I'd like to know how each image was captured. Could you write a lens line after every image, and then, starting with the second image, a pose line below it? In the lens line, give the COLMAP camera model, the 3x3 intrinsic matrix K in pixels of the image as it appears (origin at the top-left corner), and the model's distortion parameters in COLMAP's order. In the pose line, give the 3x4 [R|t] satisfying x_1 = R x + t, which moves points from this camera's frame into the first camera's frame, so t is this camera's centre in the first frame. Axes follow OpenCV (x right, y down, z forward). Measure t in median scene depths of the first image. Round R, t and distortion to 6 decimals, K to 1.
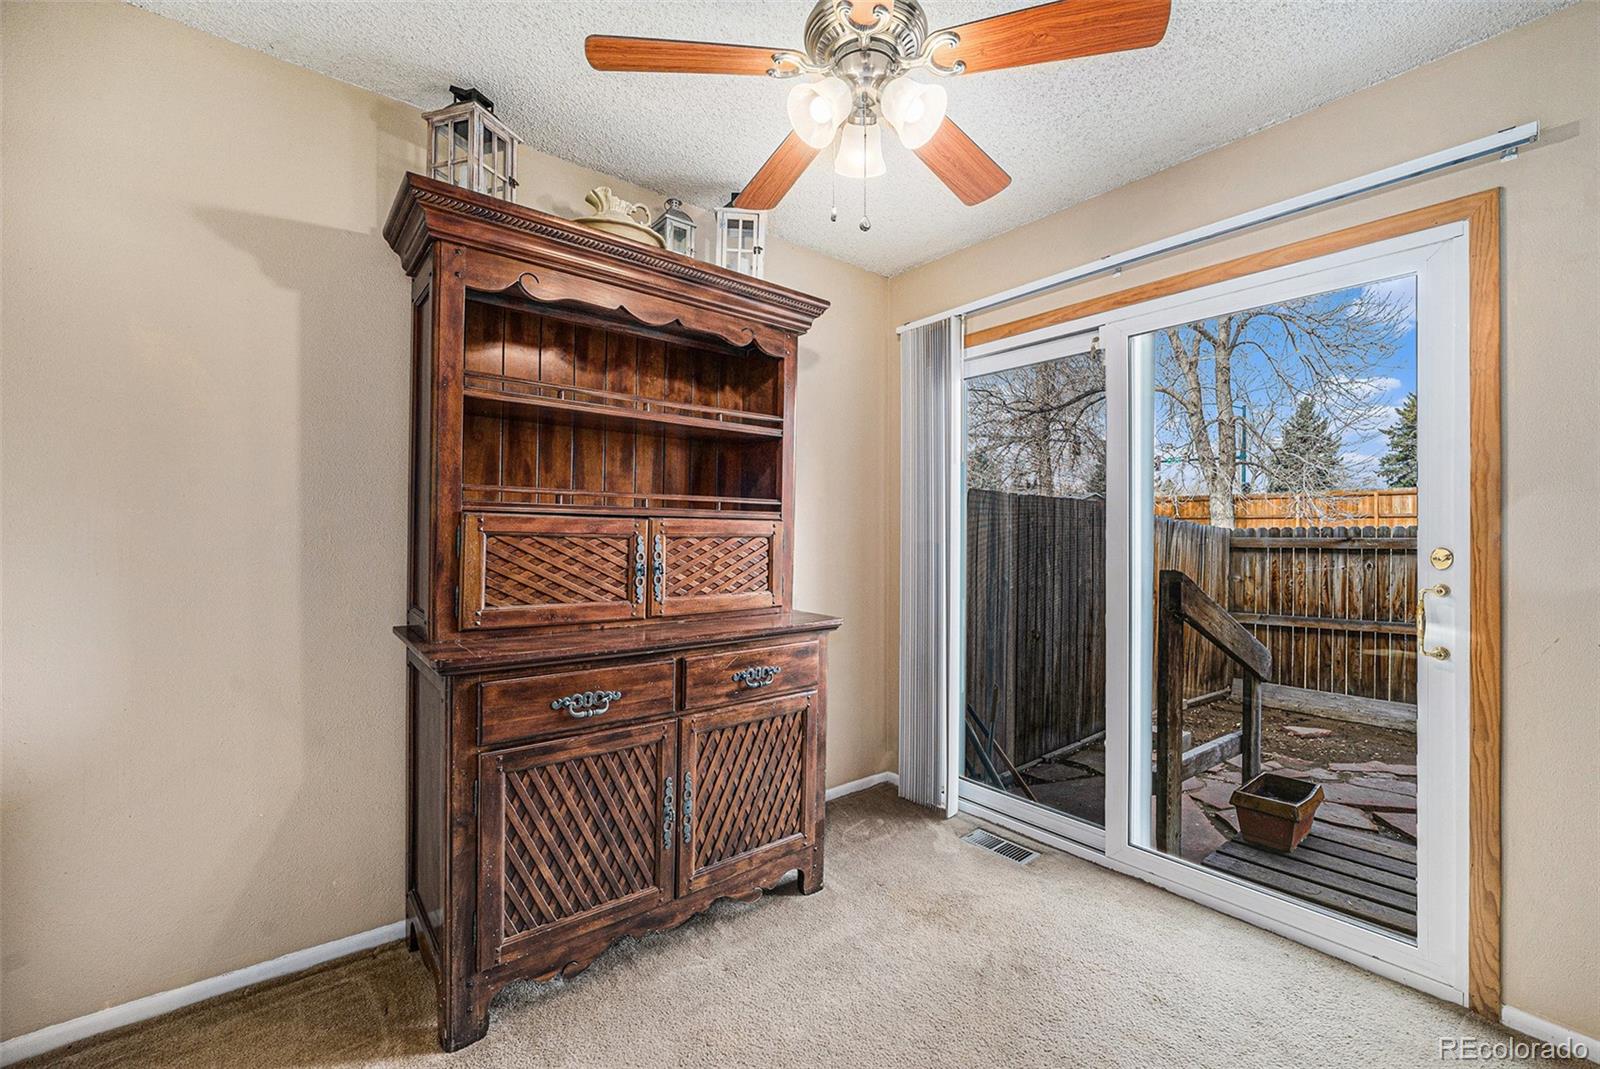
lens RADIAL K [[650.4, 0, 798.6], [0, 650.4, 535.7], [0, 0, 1]] dist [-0.016974, 0.000872]
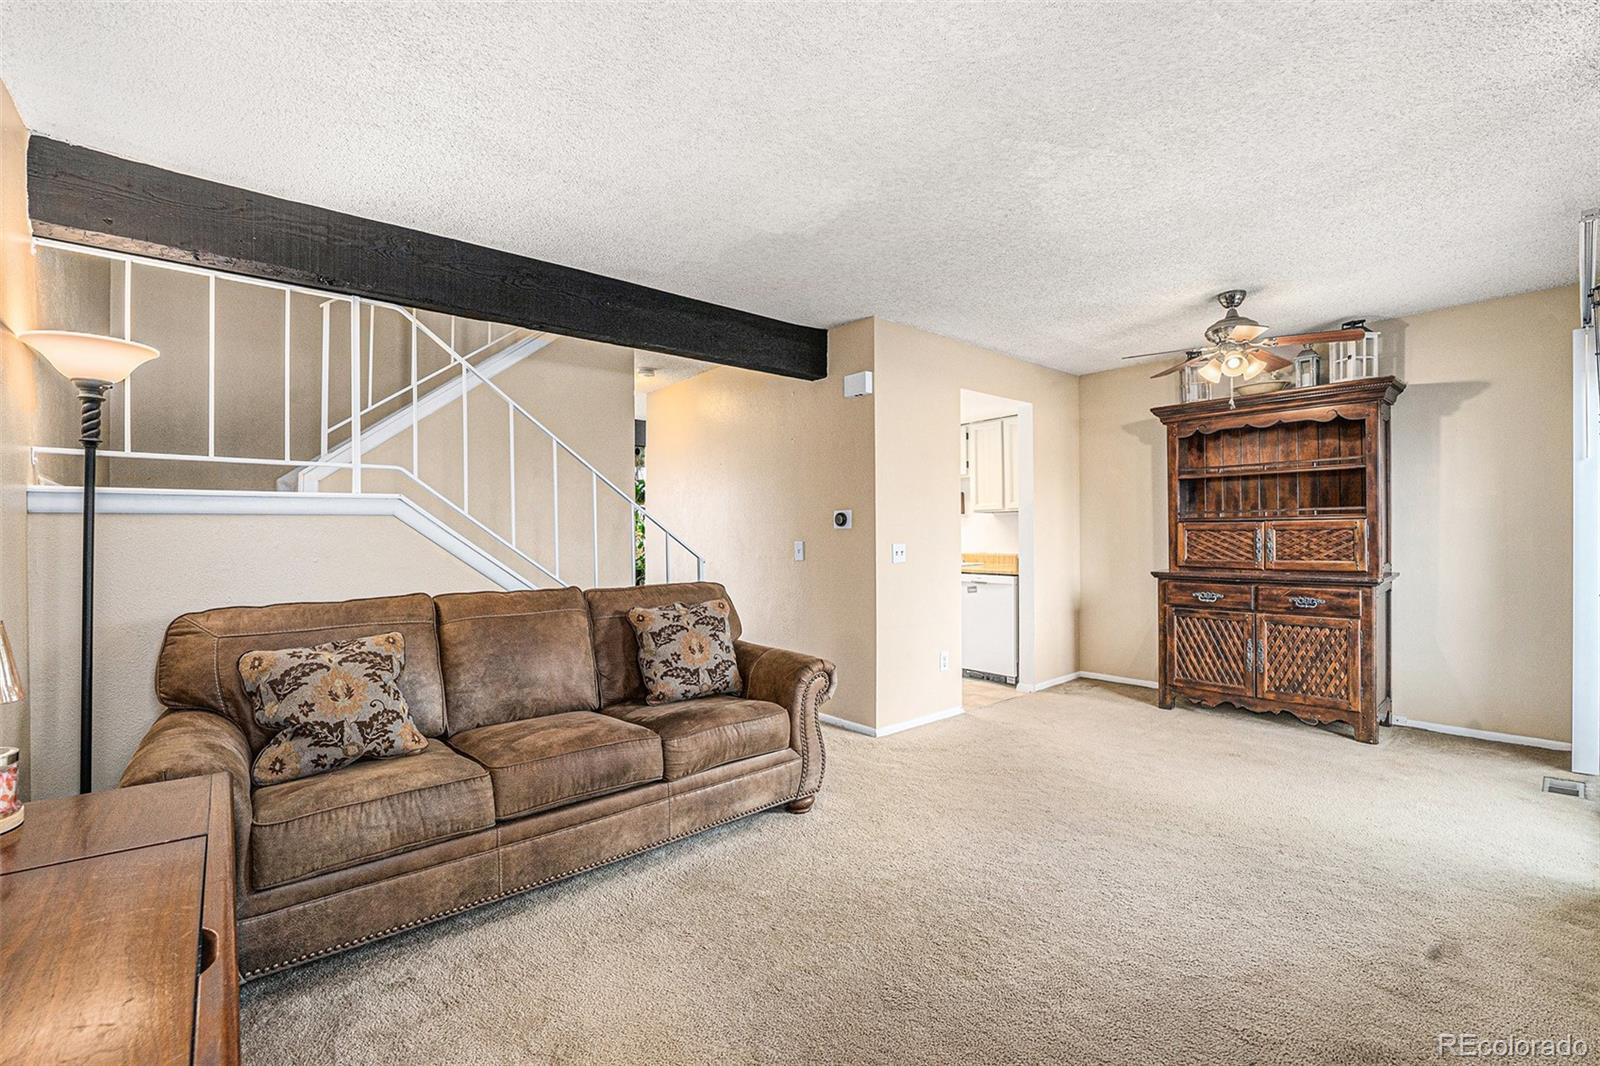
lens RADIAL K [[682.2, 0, 794.5], [0, 682.2, 532.0], [0, 0, 1]] dist [-0.002153, -0.000095]
pose [[0.014383, -0.011584, -0.999829, 2.161169], [0.007001, 0.999910, -0.011484, 0.024806], [0.999872, -0.006835, 0.014463, -0.599410]]
